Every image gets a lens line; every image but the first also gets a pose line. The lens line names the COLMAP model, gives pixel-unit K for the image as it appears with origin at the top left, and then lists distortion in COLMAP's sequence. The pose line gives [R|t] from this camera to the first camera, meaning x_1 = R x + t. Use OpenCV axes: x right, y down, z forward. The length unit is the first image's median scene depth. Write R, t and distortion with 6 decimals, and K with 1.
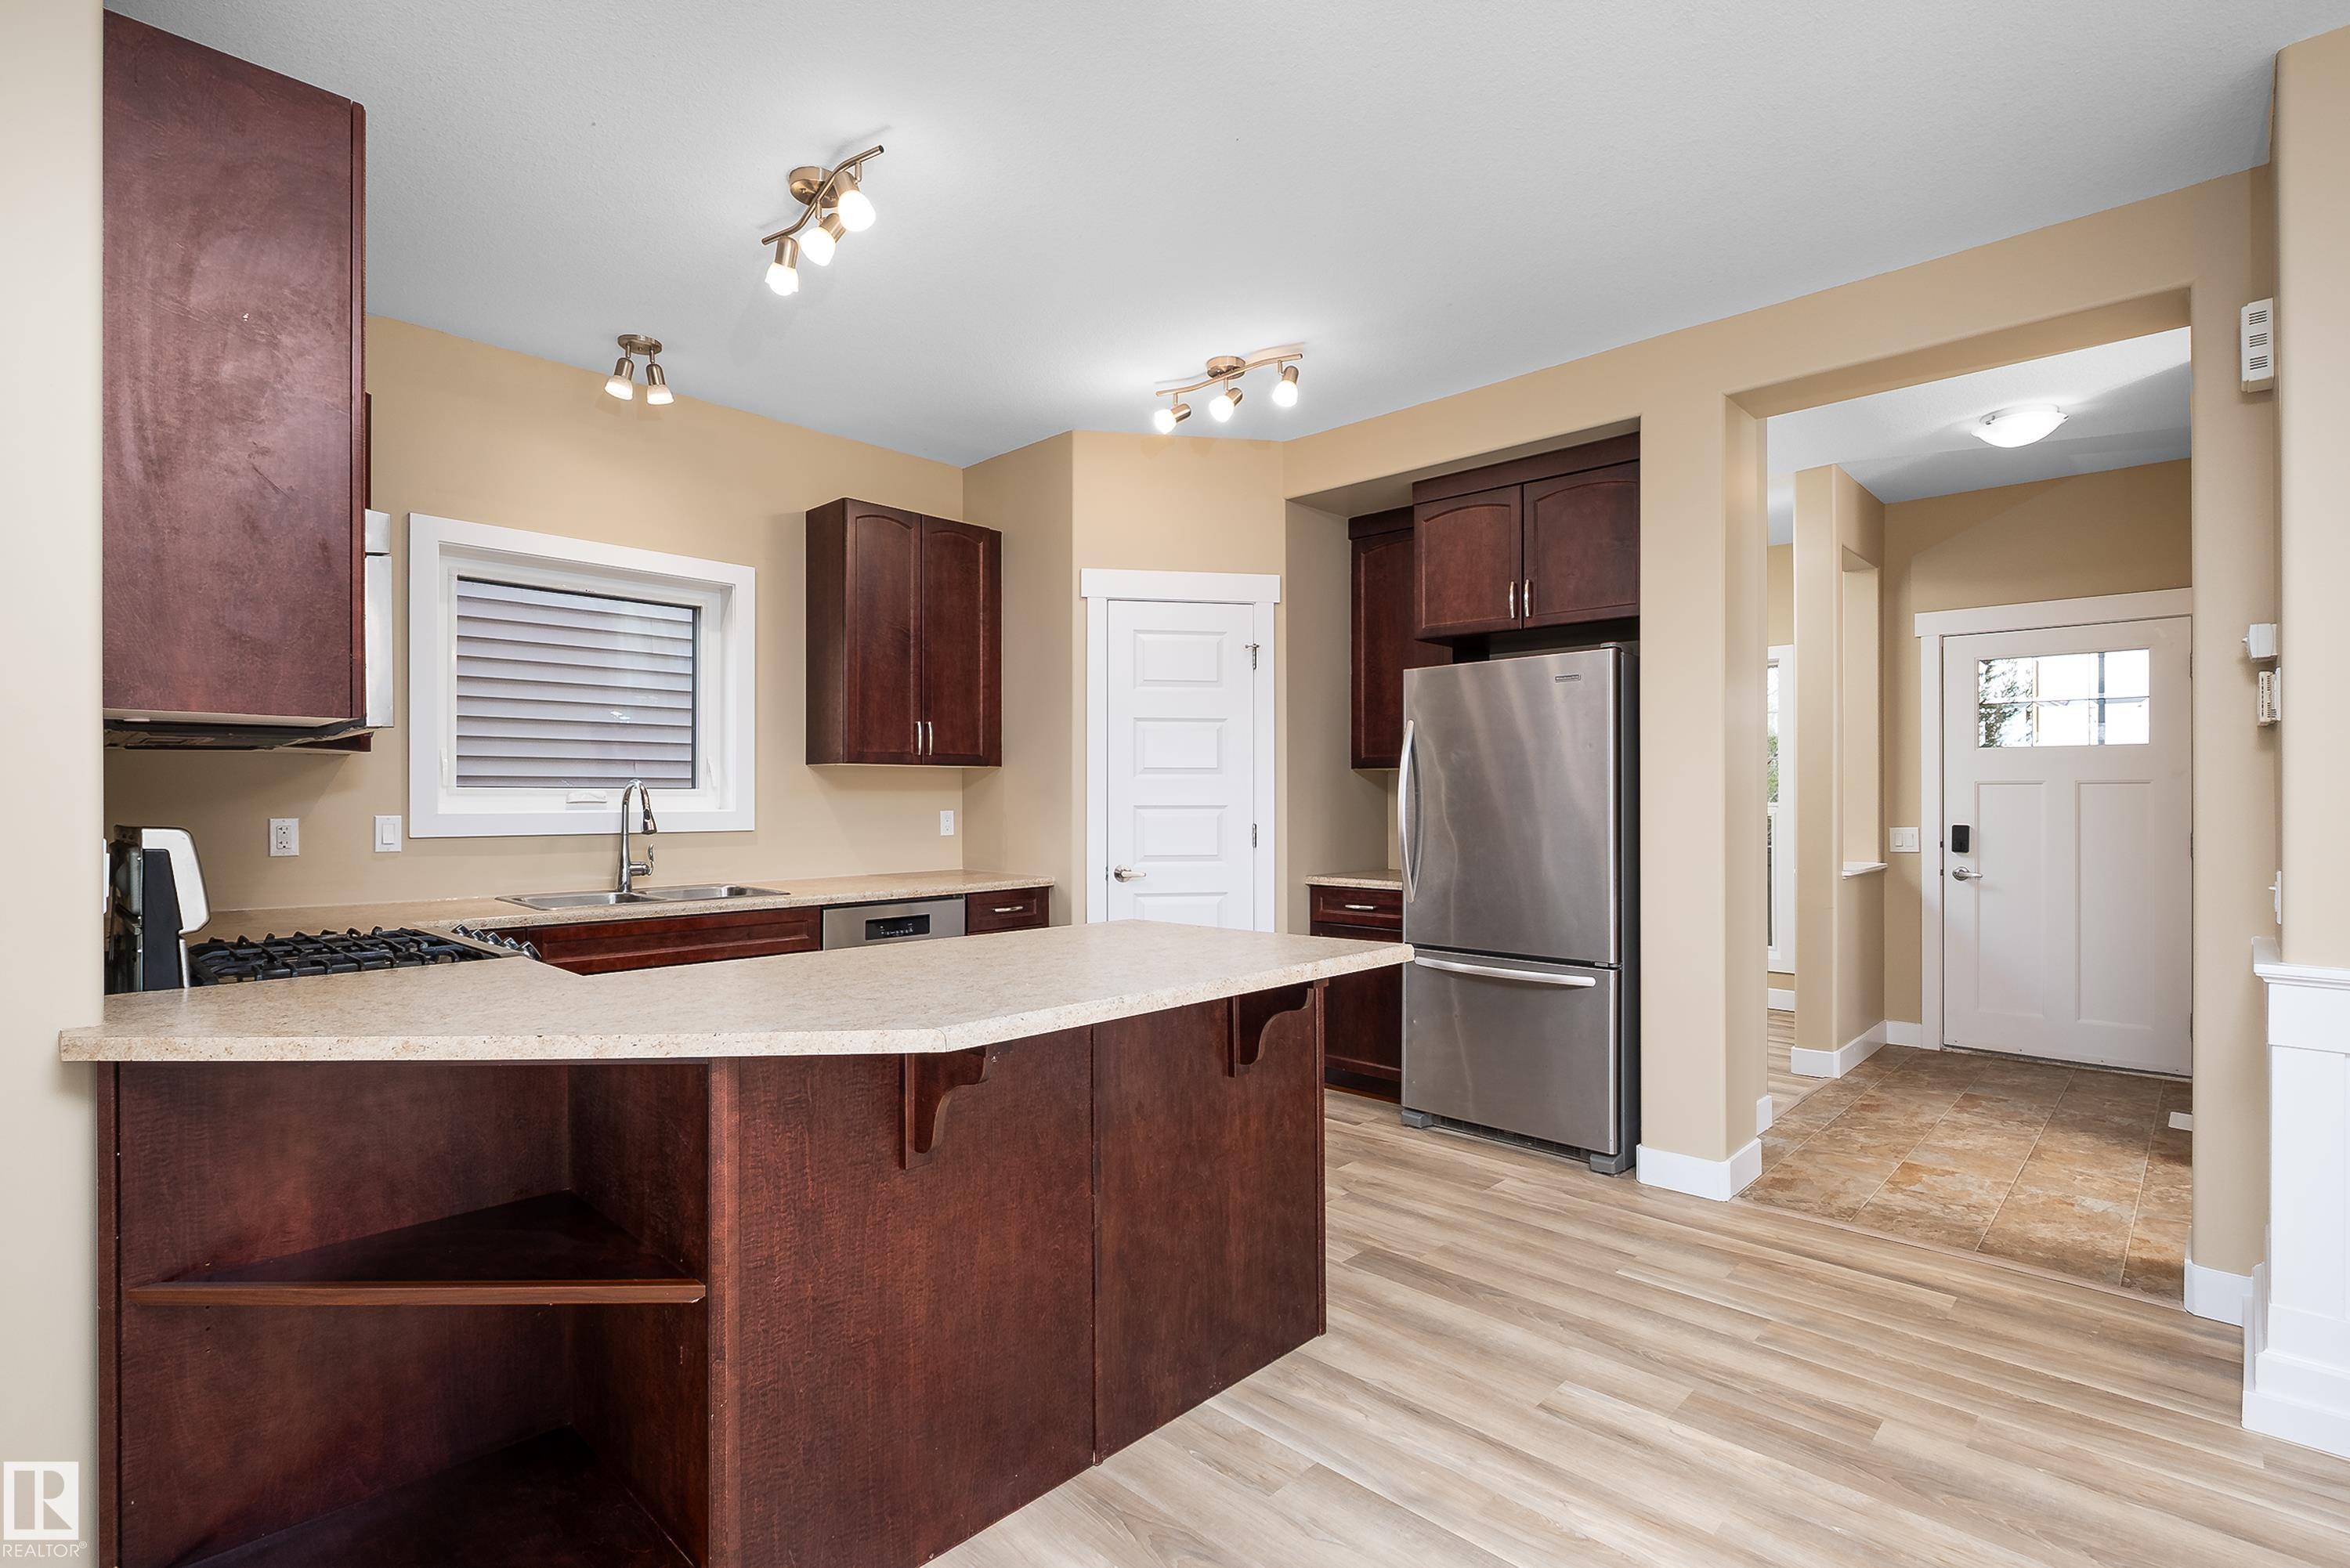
lens RADIAL K [[1116.8, 0, 1160.0], [0, 1116.8, 794.1], [0, 0, 1]] dist [0.006481, -0.003857]
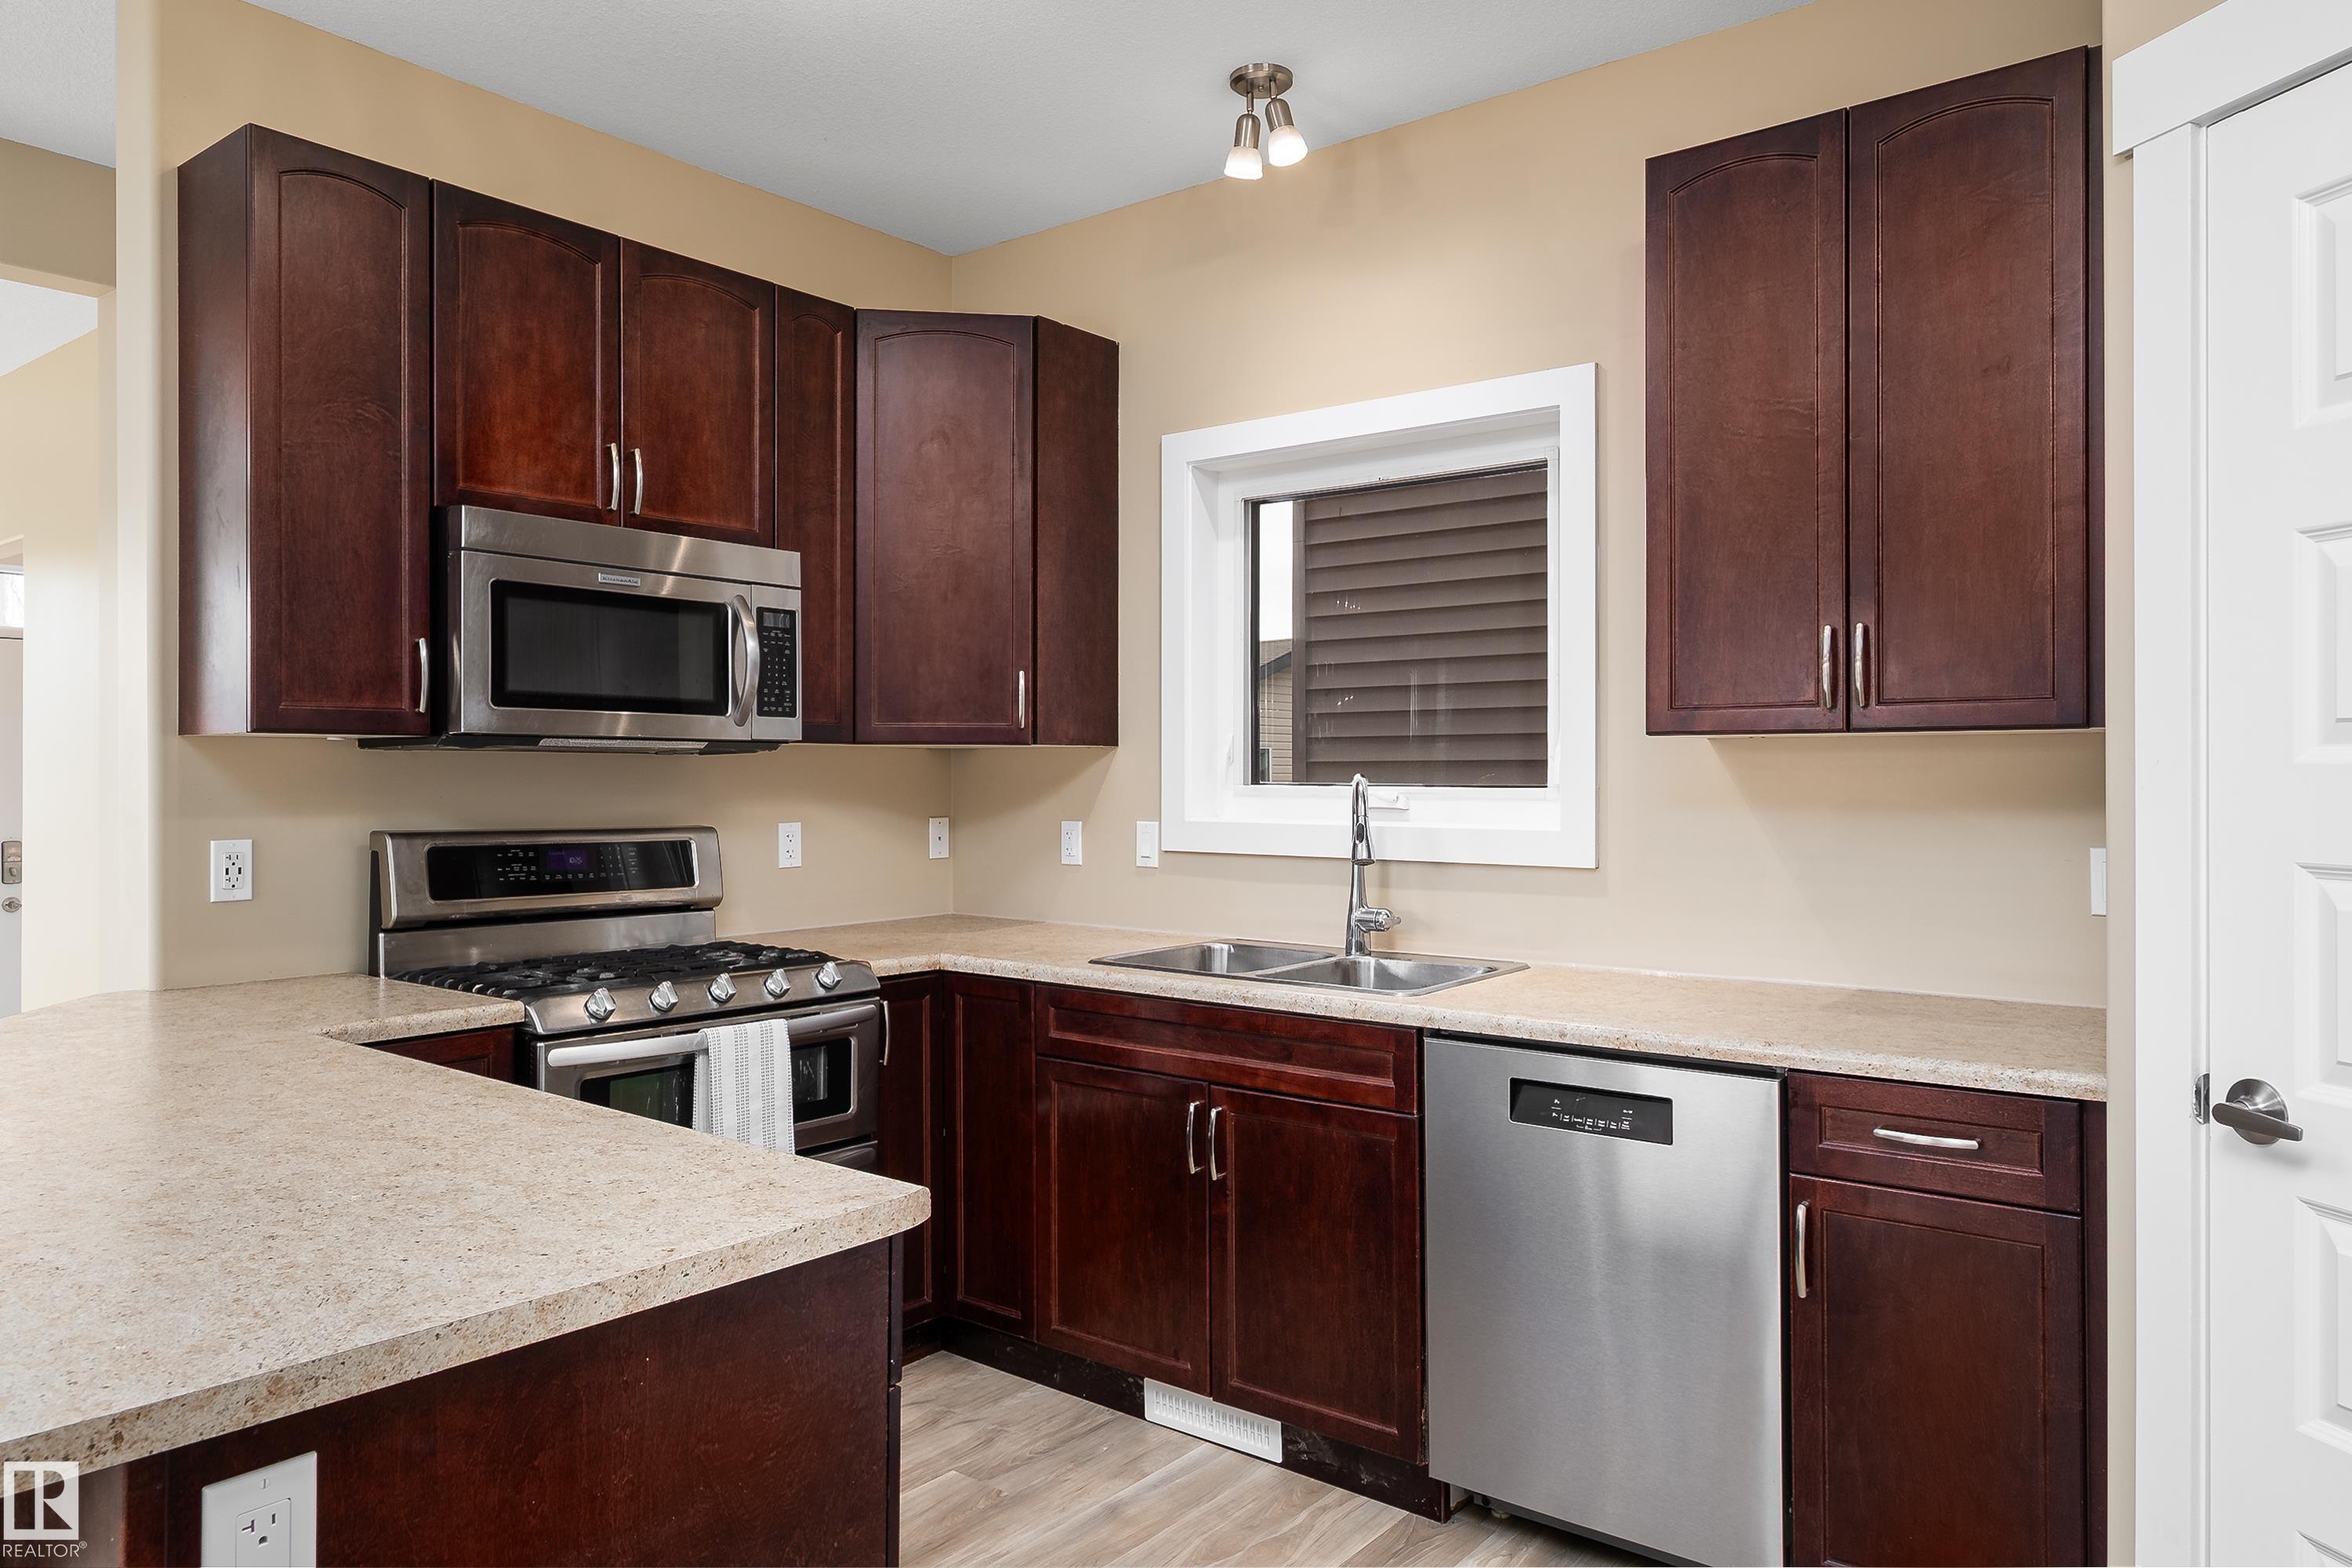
lens RADIAL K [[1532.5, 0, 1153.7], [0, 1532.5, 768.2], [0, 0, 1]] dist [0.019595, -0.002062]
pose [[0.096627, -0.005814, -0.995304, 0.387280], [0.002245, 0.999982, -0.005623, -0.012723], [0.995318, -0.001691, 0.096638, 0.865321]]
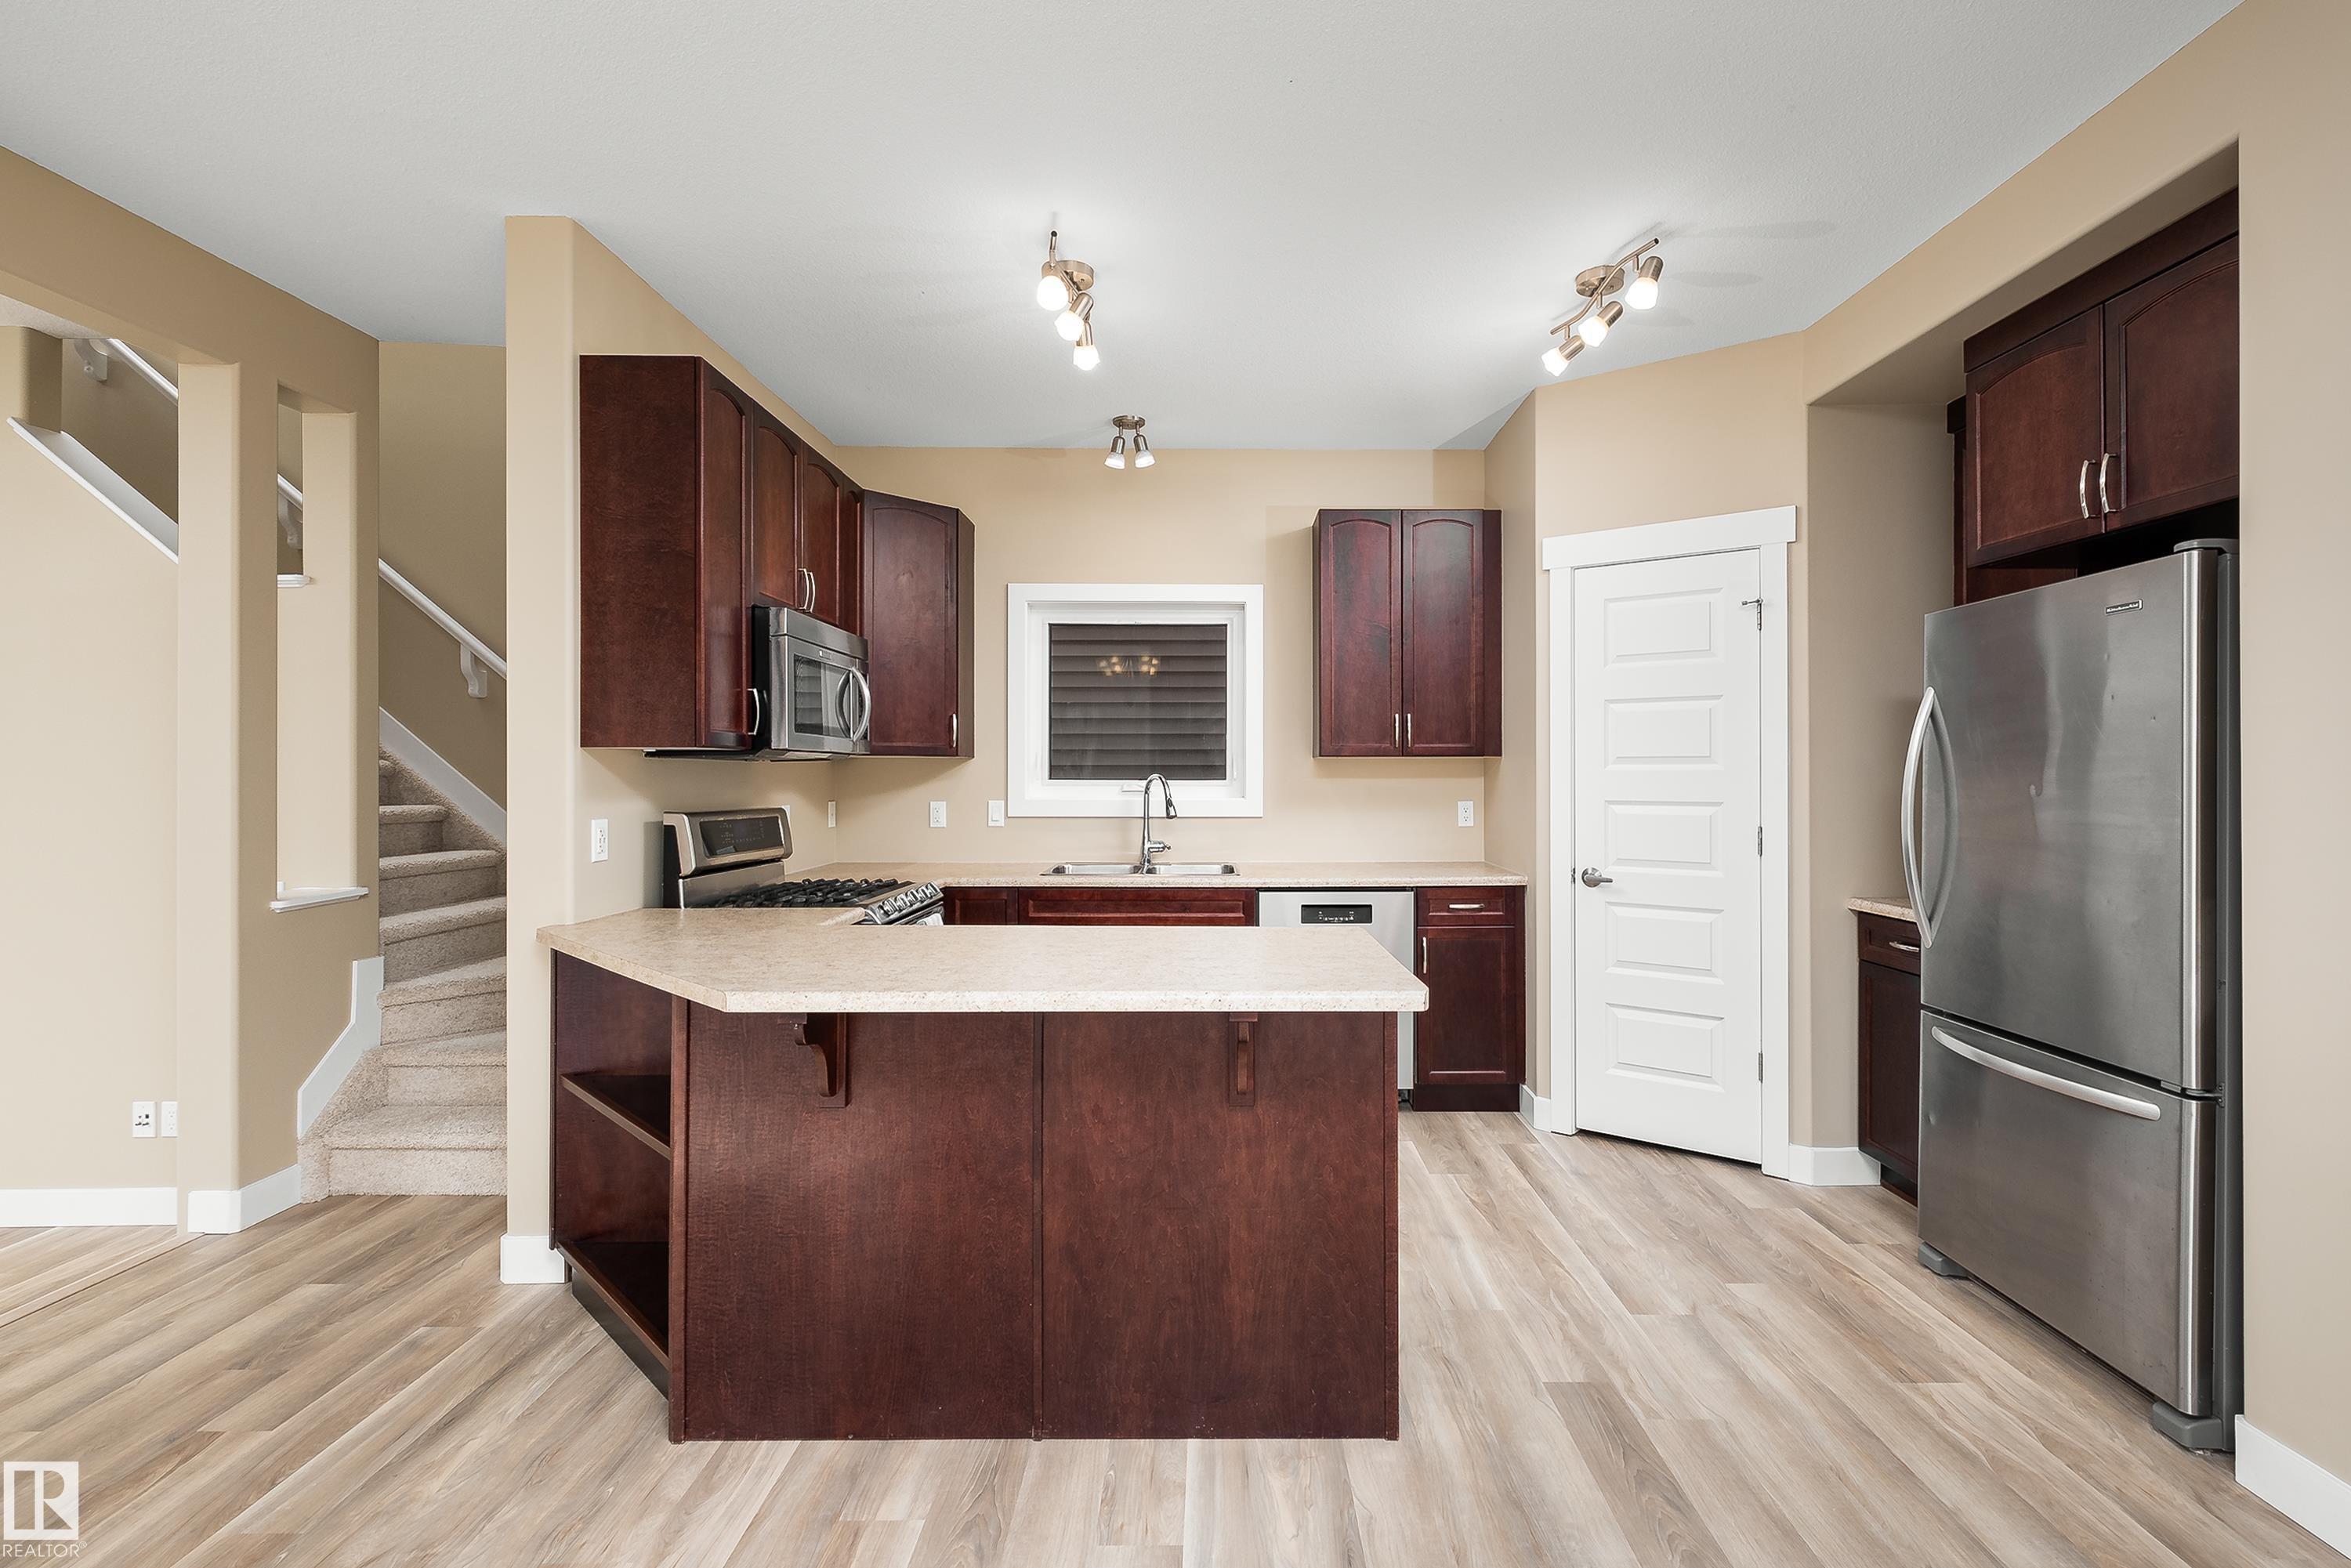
lens RADIAL K [[1076.7, 0, 1197.3], [0, 1076.7, 766.2], [0, 0, 1]] dist [0.004888, -0.000716]
pose [[0.696452, -0.006212, -0.717577, 0.444783], [0.002838, 0.999979, -0.005902, -0.014951], [0.717598, 0.002074, 0.696454, 0.229667]]
